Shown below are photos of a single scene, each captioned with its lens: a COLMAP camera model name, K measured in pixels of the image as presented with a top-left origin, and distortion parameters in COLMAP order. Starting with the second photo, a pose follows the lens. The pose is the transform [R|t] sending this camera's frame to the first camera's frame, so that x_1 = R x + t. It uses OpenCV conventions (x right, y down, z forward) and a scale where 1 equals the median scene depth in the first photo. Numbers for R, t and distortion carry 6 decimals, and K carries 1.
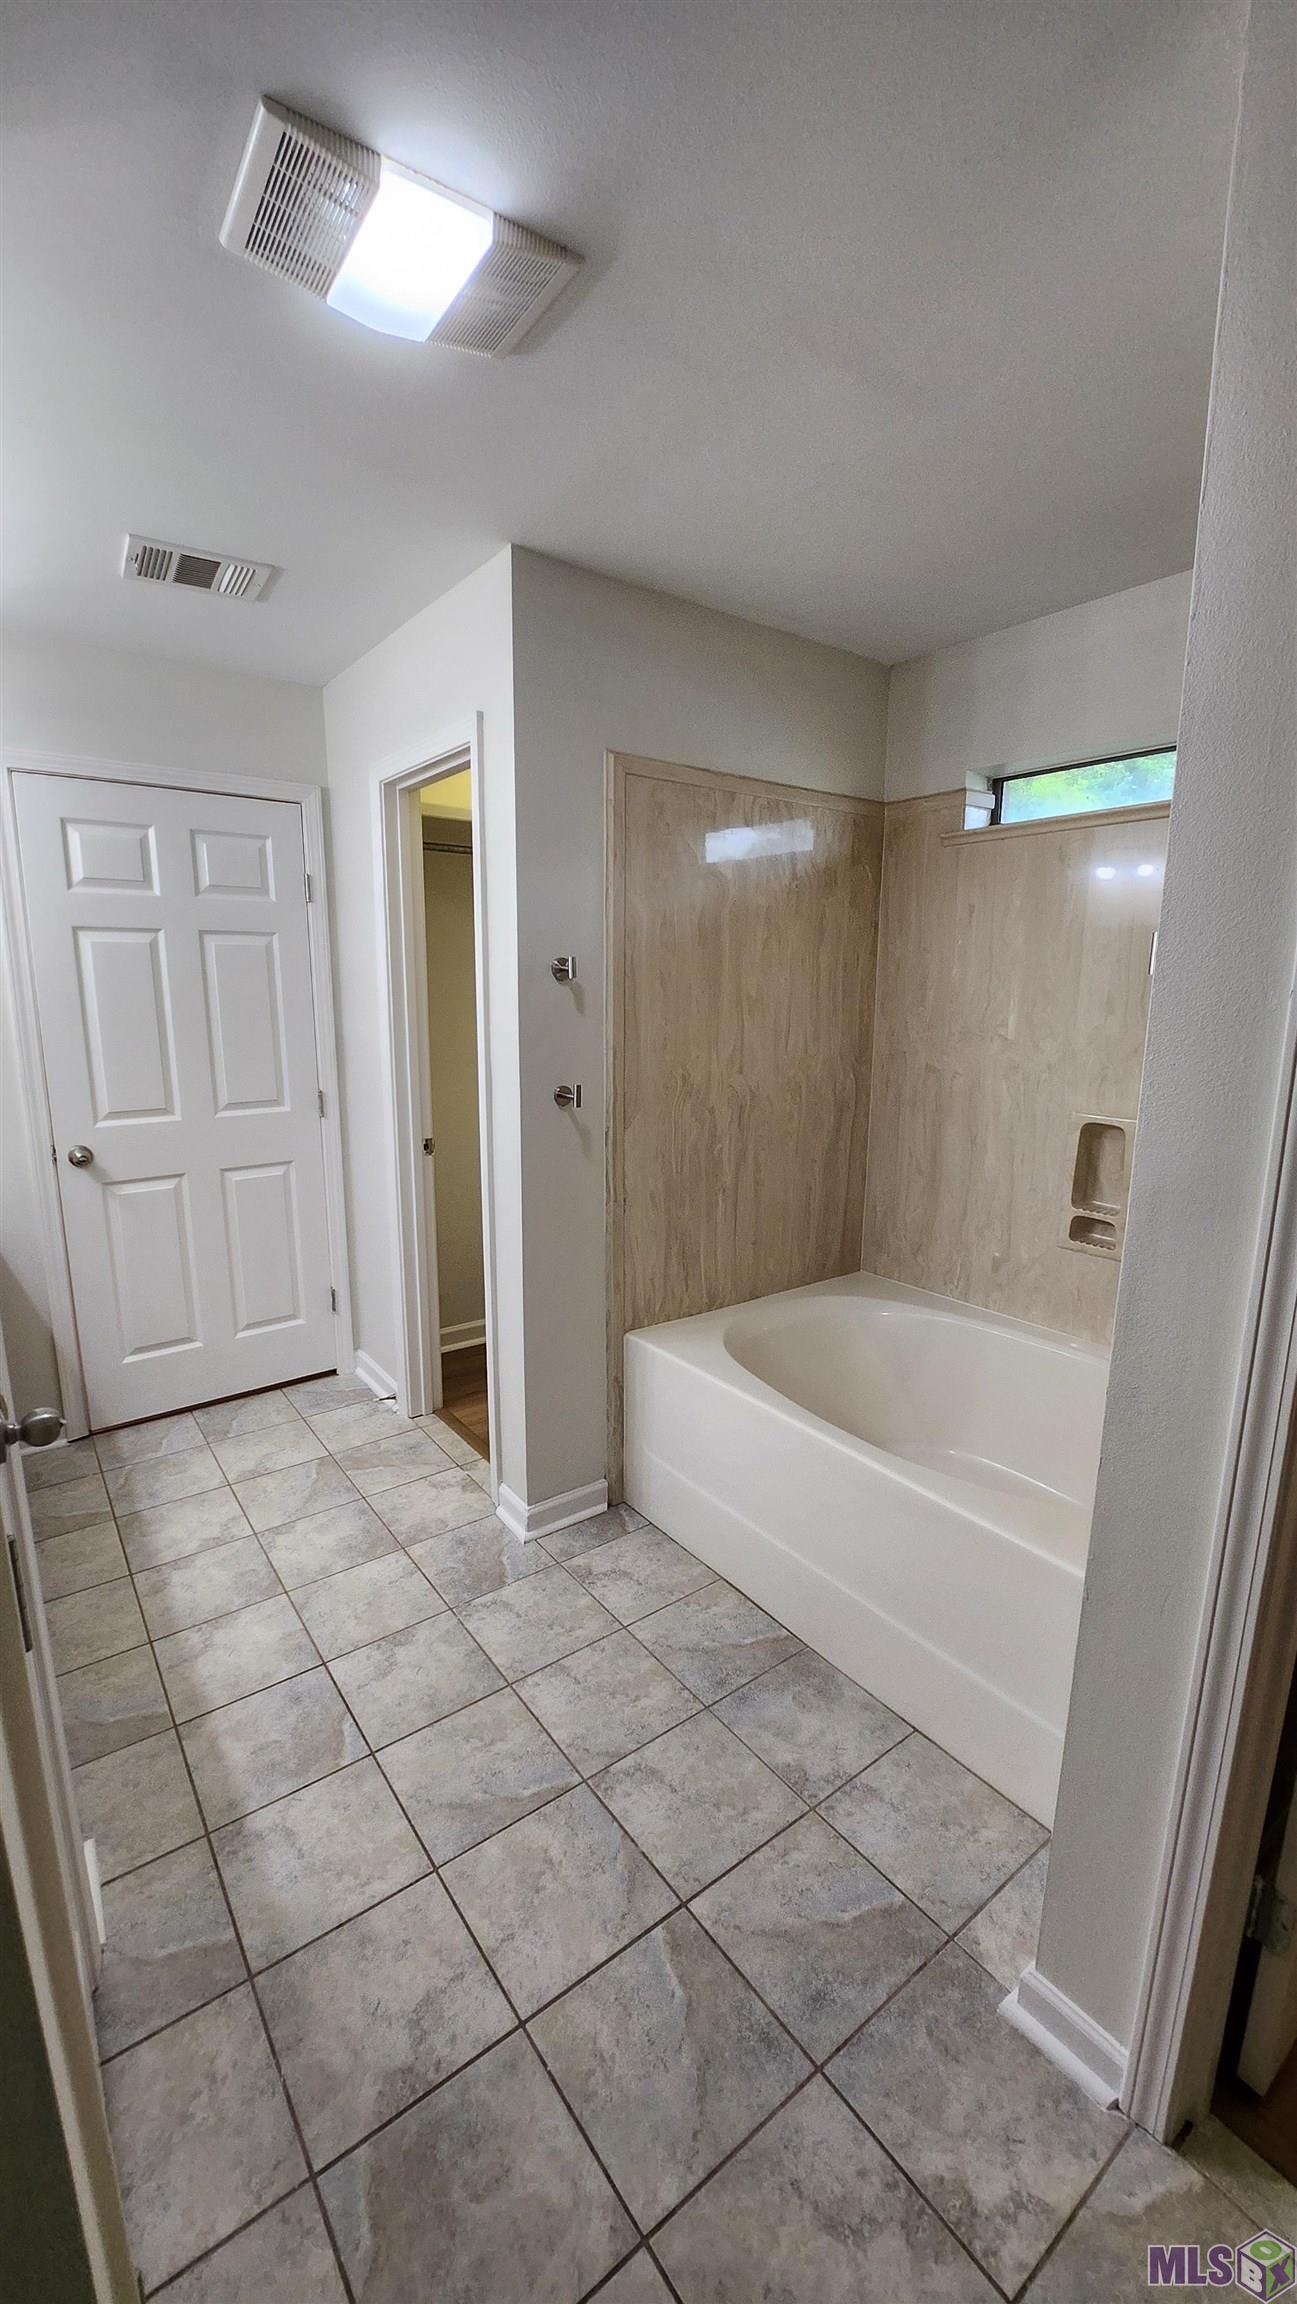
lens RADIAL K [[920.5, 0, 666.4], [0, 920.5, 1152.2], [0, 0, 1]] dist [-0.017673, -0.000302]
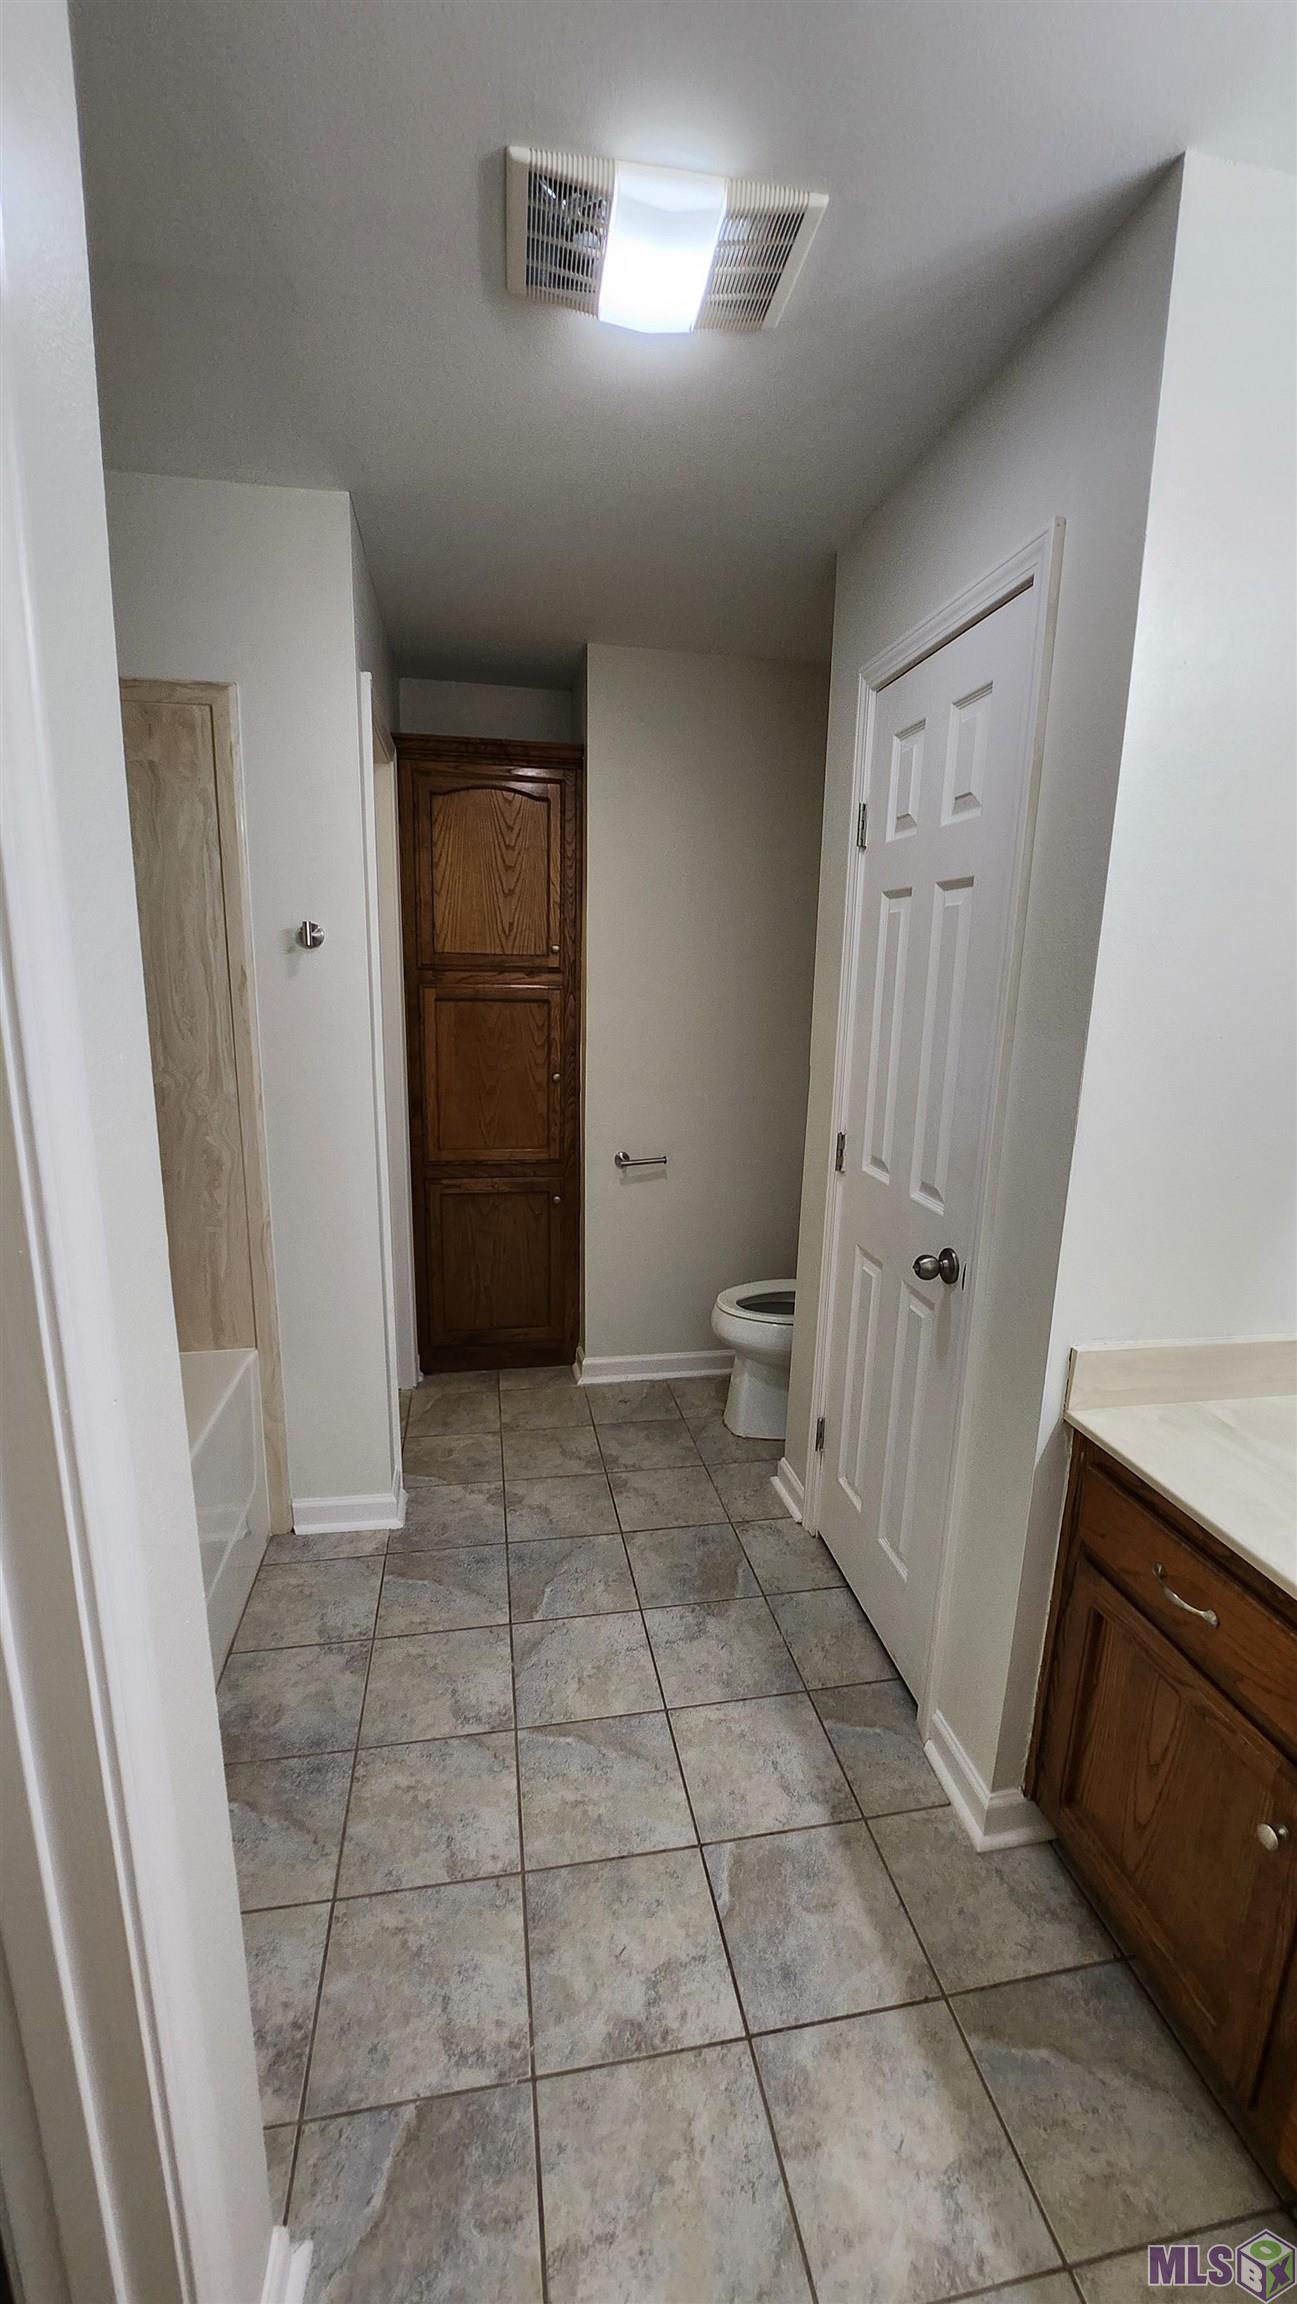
lens RADIAL K [[903.1, 0, 657.3], [0, 903.1, 1162.0], [0, 0, 1]] dist [-0.002259, -0.008516]
pose [[-0.892612, -0.120226, 0.434500, -0.576858], [0.055856, 0.926867, 0.371211, -0.268741], [-0.447353, 0.355617, -0.820617, 1.481289]]
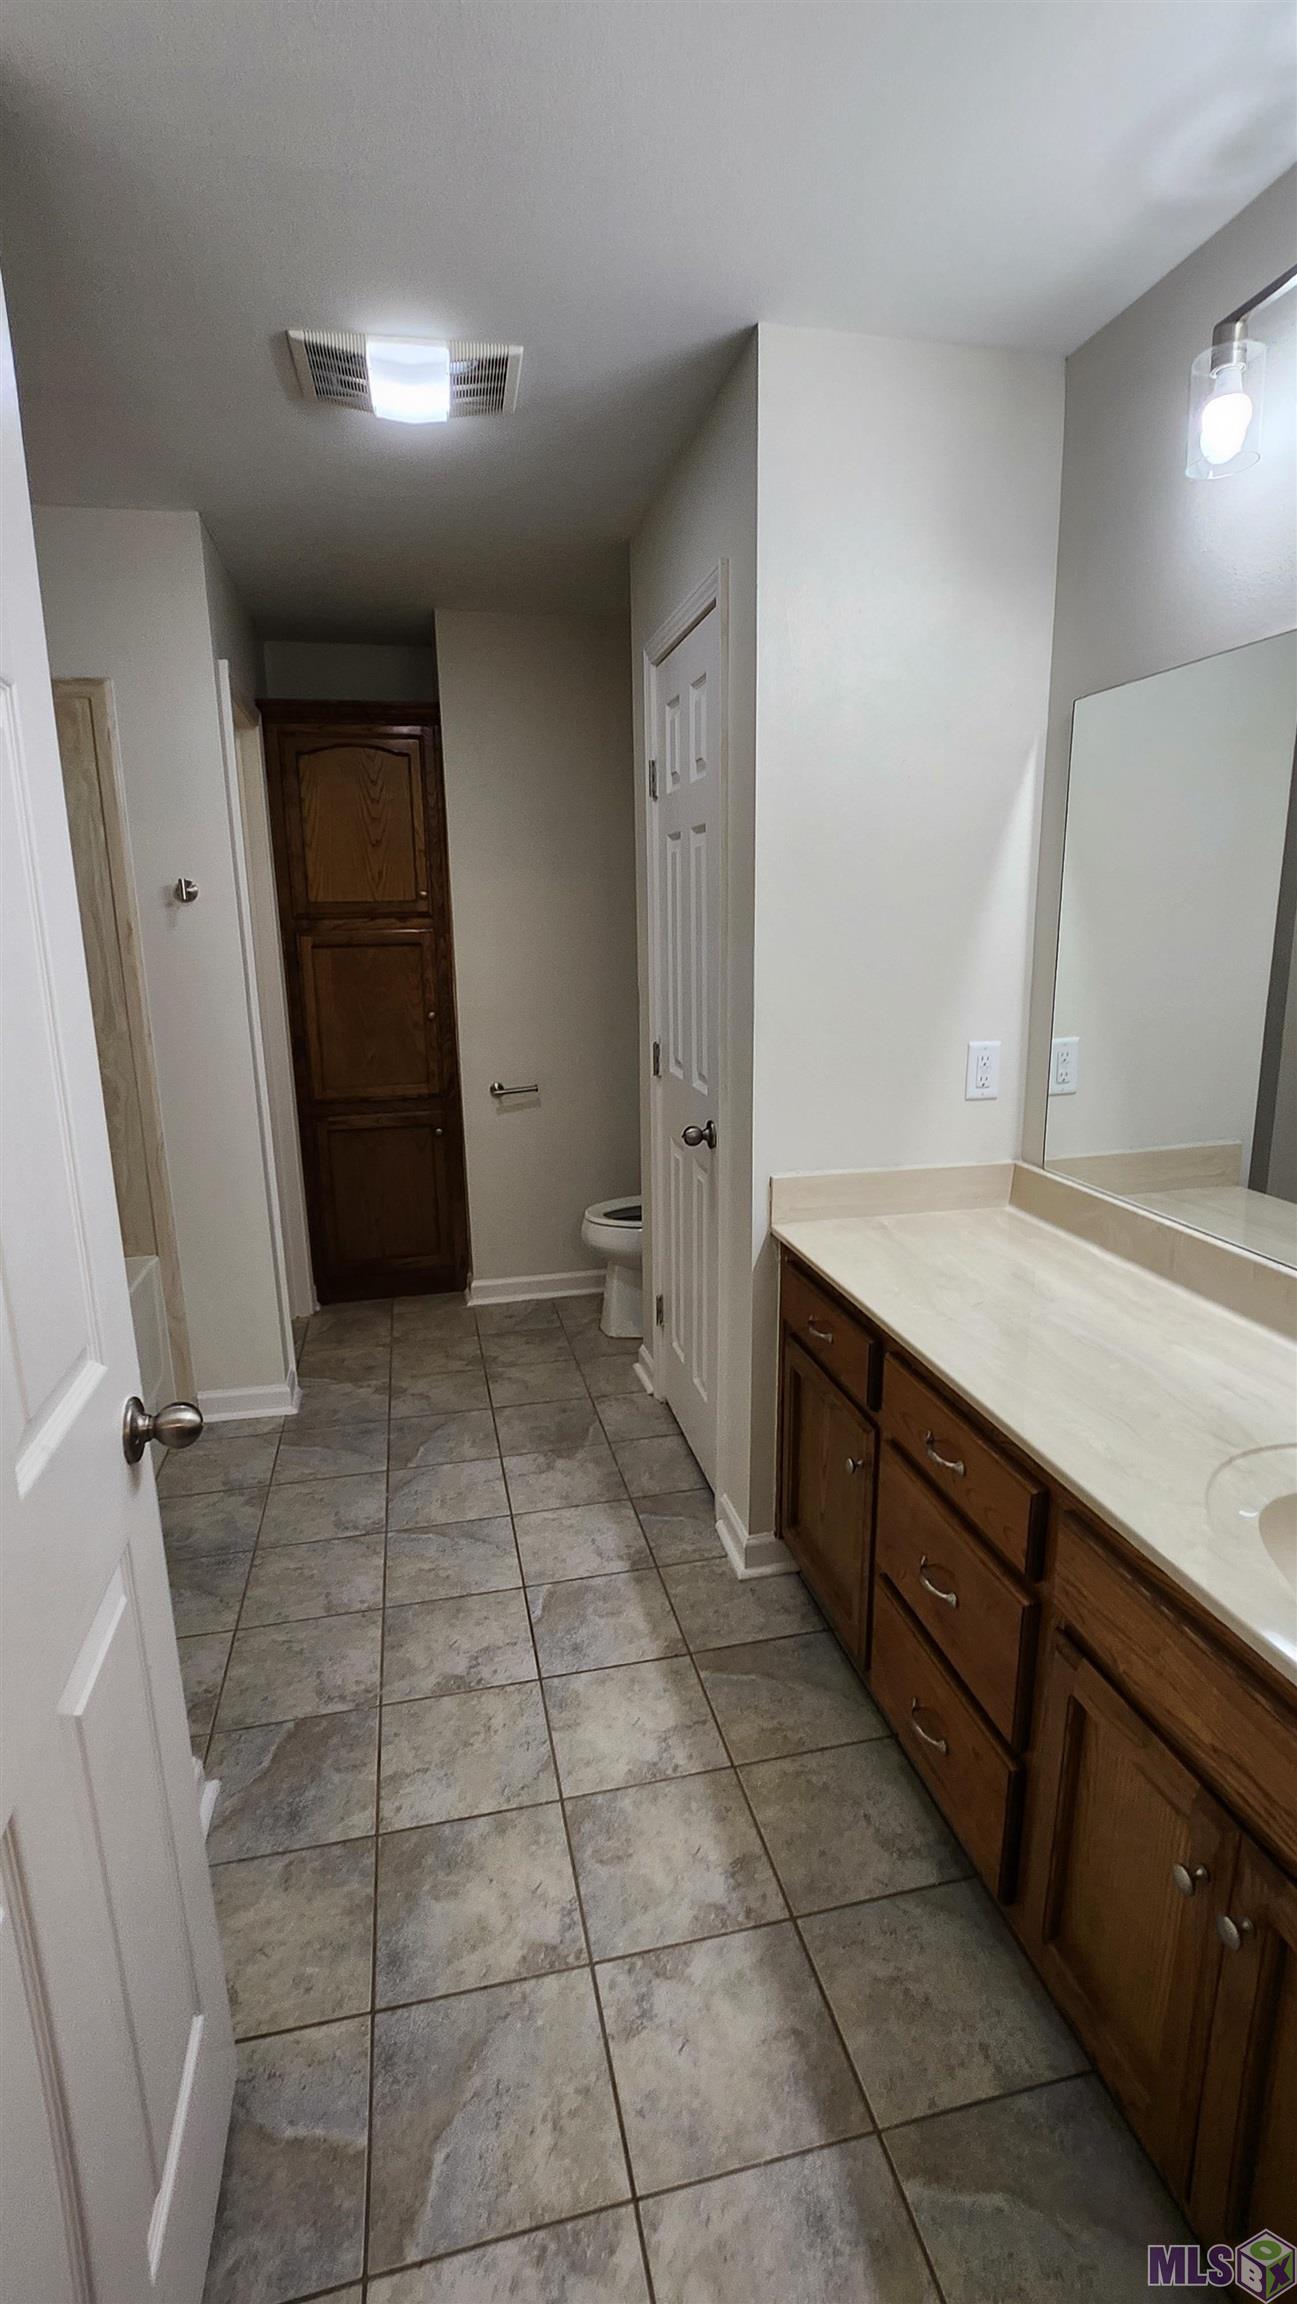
lens RADIAL K [[1046.8, 0, 651.5], [0, 1046.8, 1149.8], [0, 0, 1]] dist [-0.004877, -0.011542]
pose [[-0.909308, -0.083413, 0.407677, -0.937633], [0.088076, 0.918927, 0.384467, -0.315921], [-0.406695, 0.385506, -0.828242, 1.781225]]
